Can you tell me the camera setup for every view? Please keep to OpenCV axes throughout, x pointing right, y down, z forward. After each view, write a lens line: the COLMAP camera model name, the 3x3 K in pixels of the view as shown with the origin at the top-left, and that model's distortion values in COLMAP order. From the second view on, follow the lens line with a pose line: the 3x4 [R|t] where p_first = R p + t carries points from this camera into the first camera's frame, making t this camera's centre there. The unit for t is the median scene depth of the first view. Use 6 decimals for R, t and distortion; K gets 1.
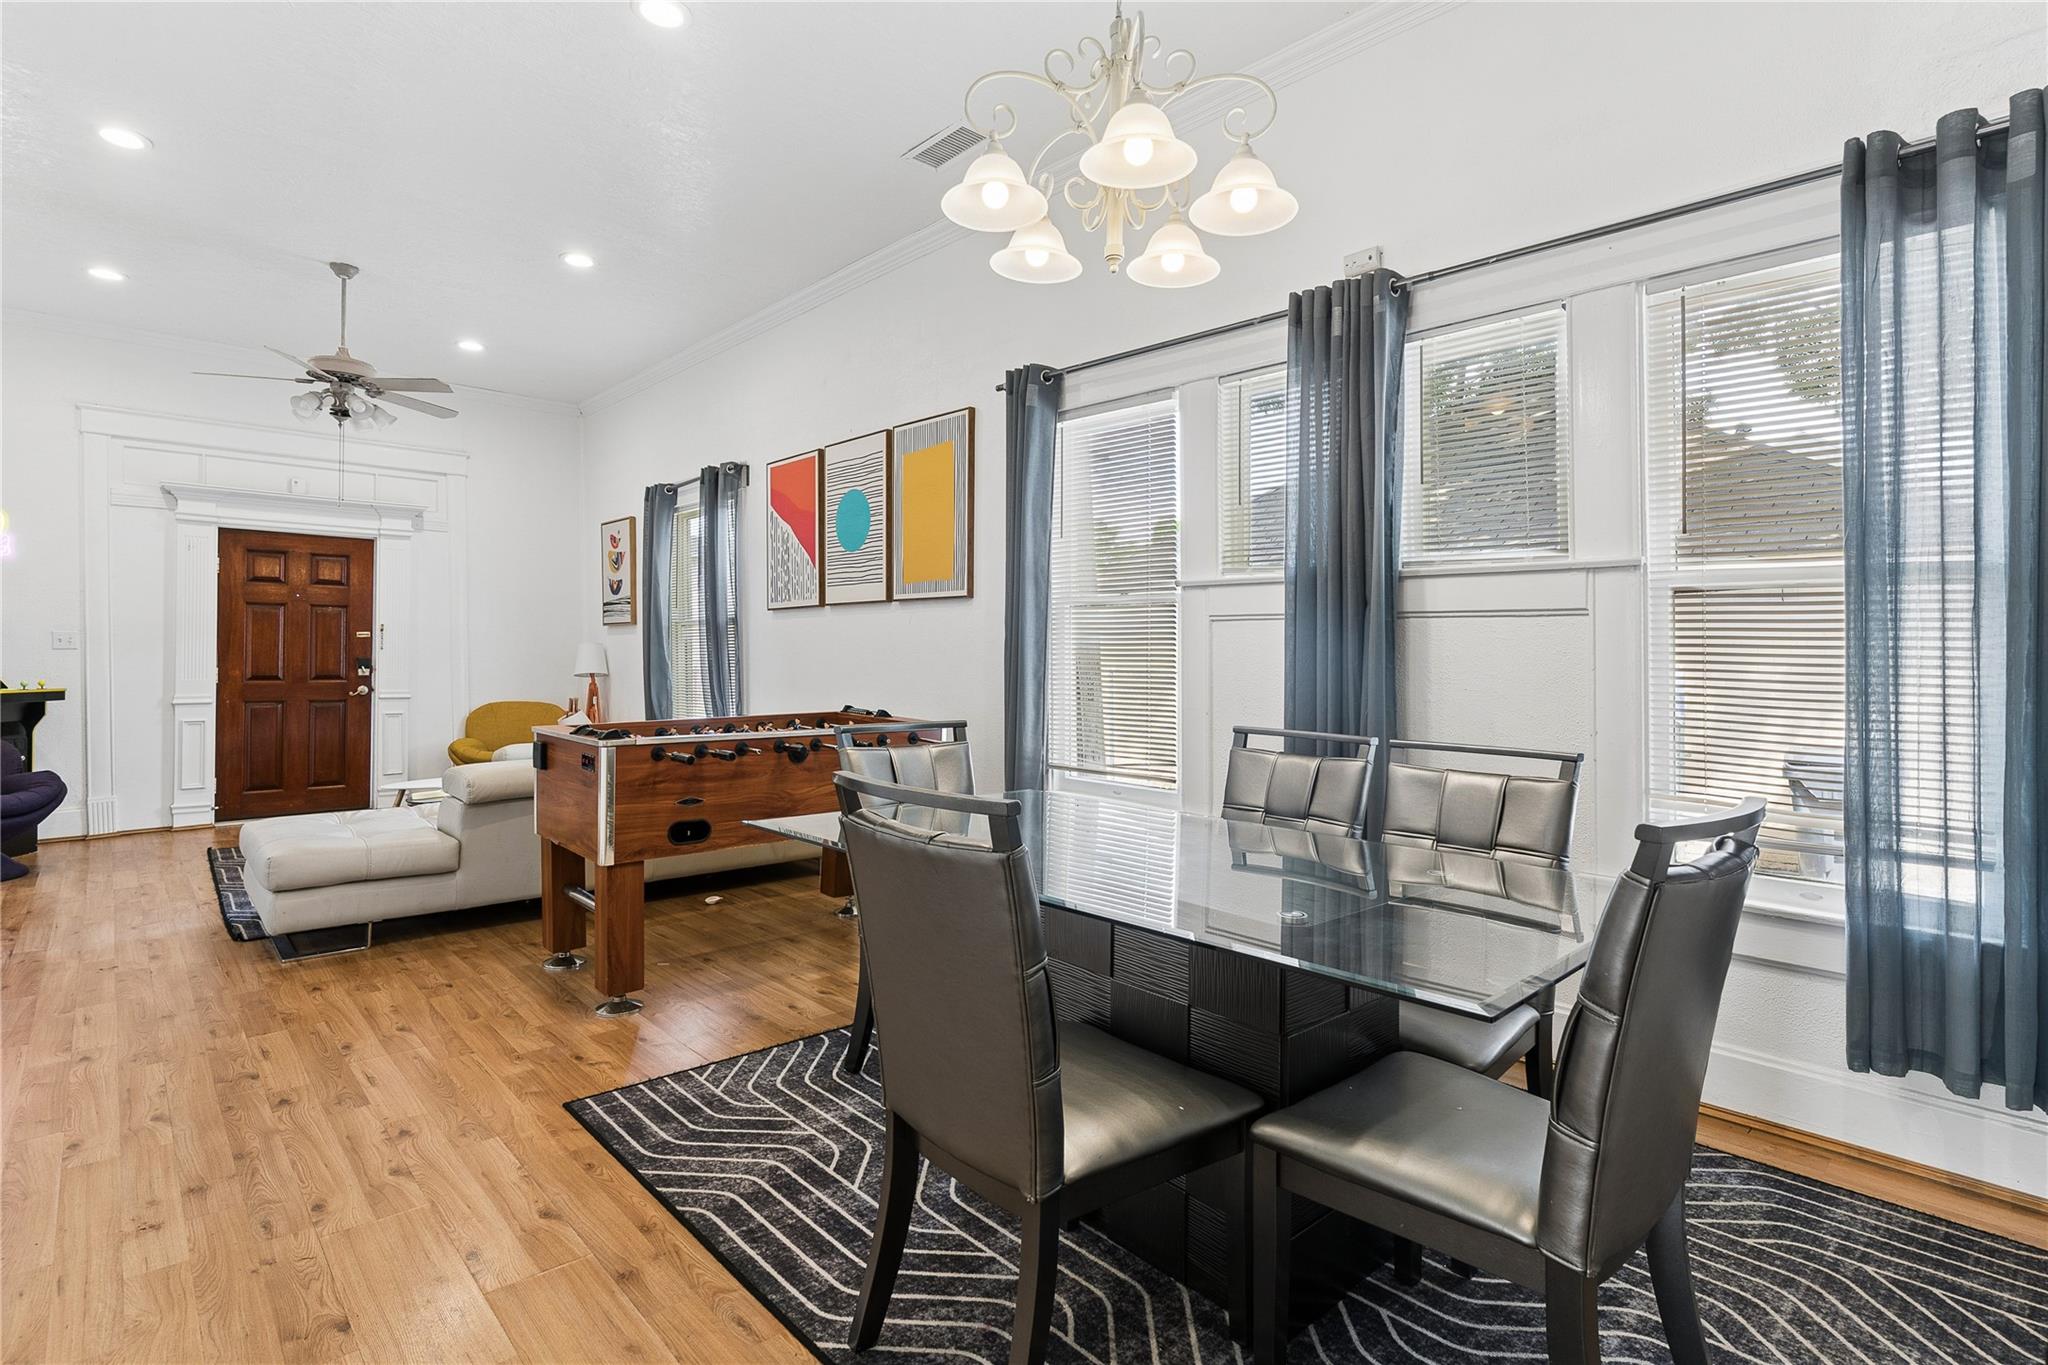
lens RADIAL K [[978.1, 0, 1018.7], [0, 978.1, 648.5], [0, 0, 1]] dist [0.002947, 0.000378]
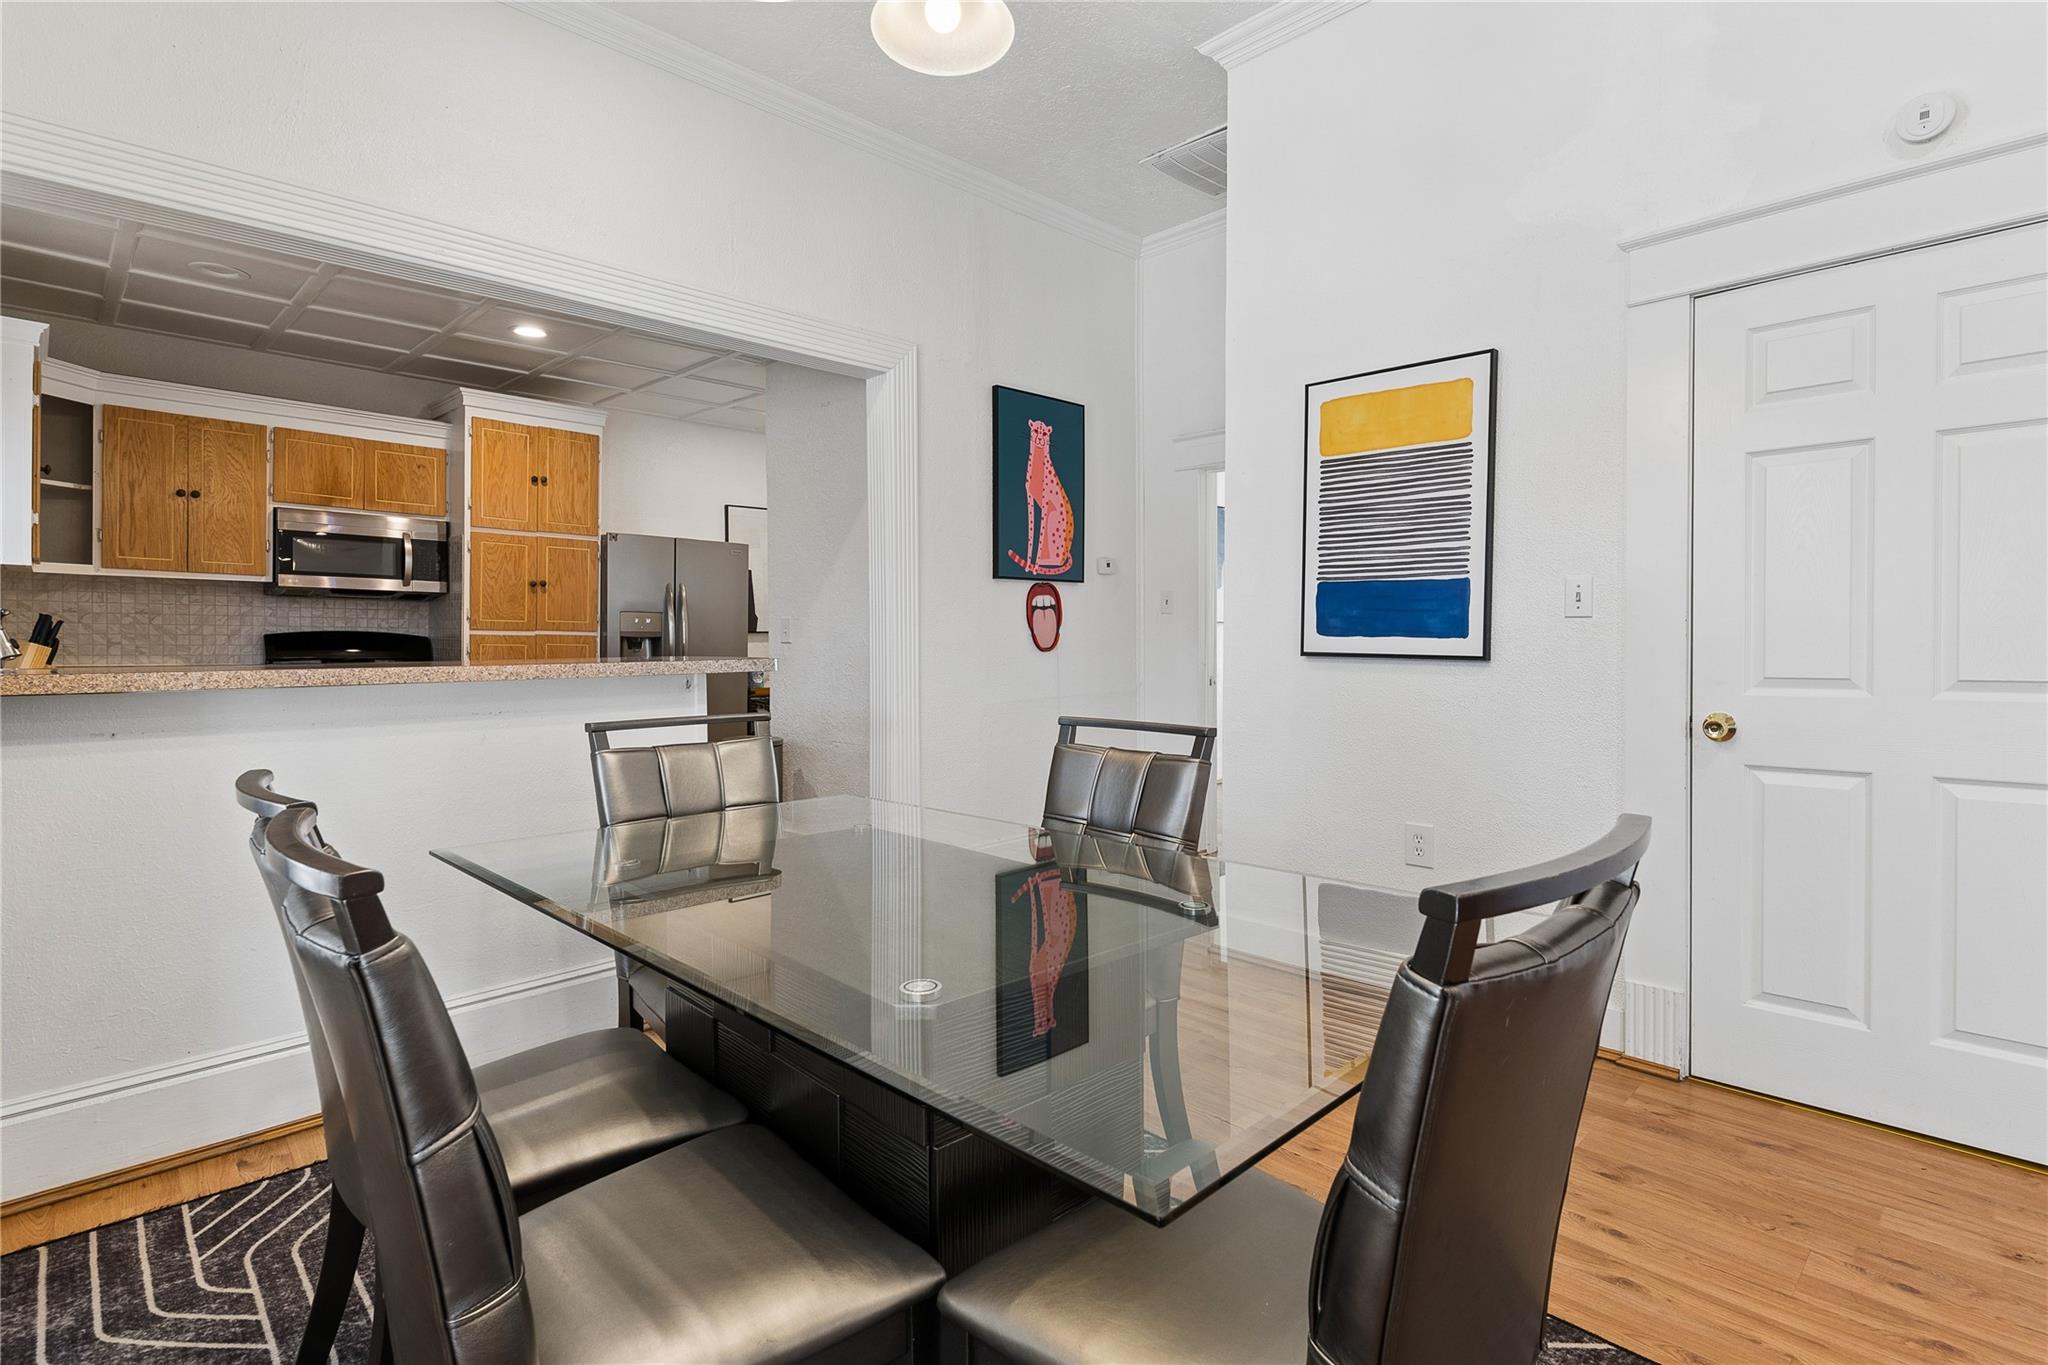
lens RADIAL K [[987.5, 0, 1012.7], [0, 987.5, 663.7], [0, 0, 1]] dist [0.006648, -0.000135]
pose [[-0.999913, -0.005520, -0.011961, 0.056217], [-0.005664, 0.999911, 0.012068, 0.019583], [0.011894, 0.012135, -0.999856, 1.456918]]
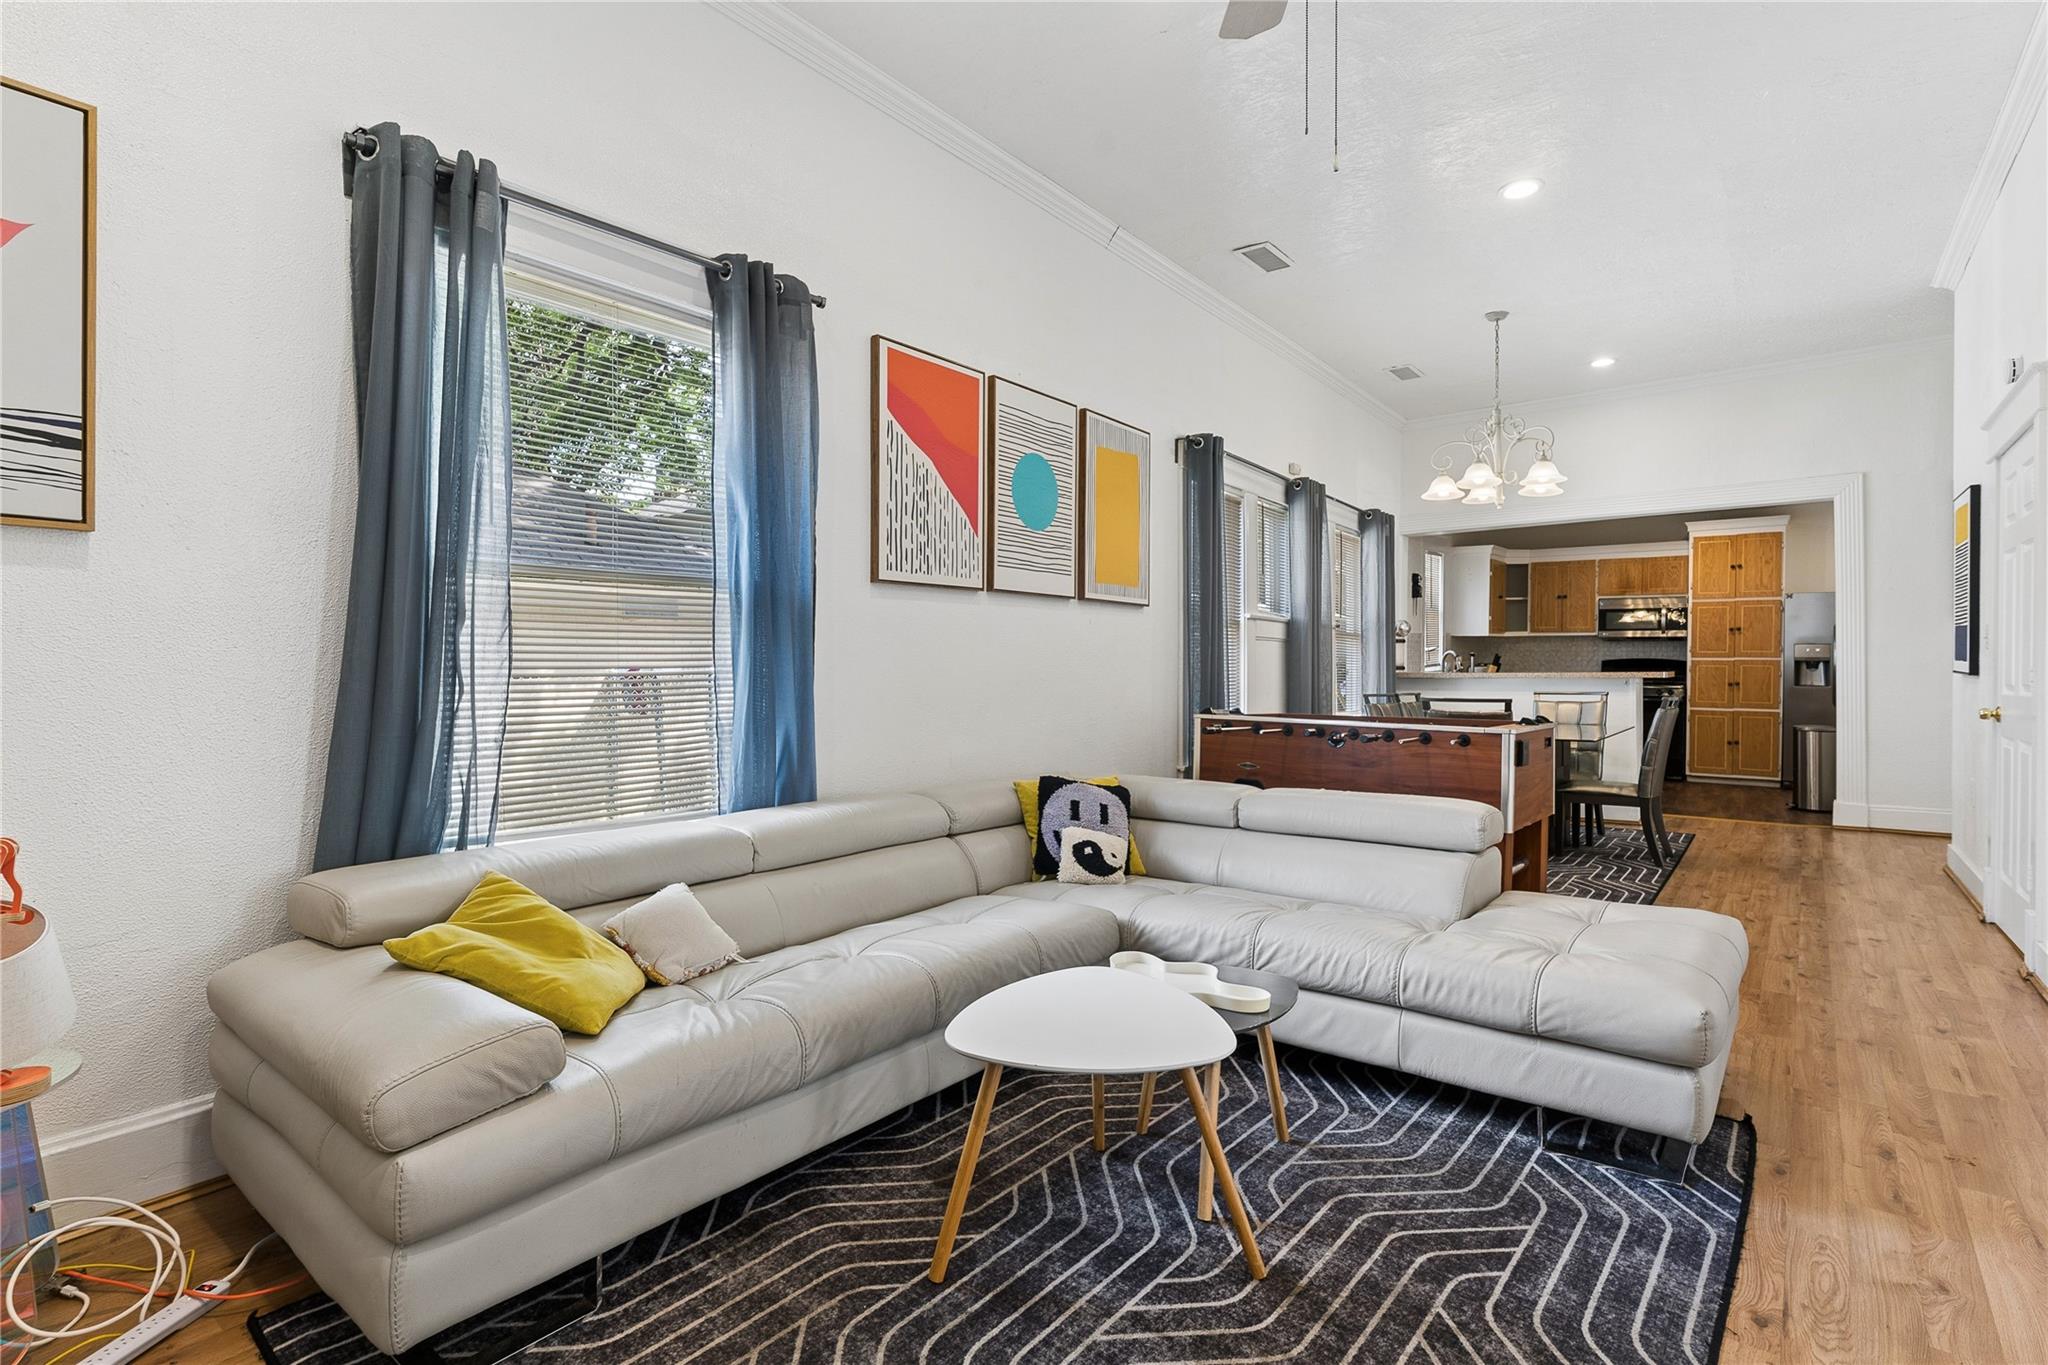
lens RADIAL K [[998.4, 0, 1042.6], [0, 998.4, 653.2], [0, 0, 1]] dist [0.021114, -0.000157]
pose [[-0.169677, 0.006548, 0.985478, -2.042673], [-0.010267, 0.999912, -0.008412, 0.020697], [-0.985446, -0.011545, -0.169594, 2.346049]]
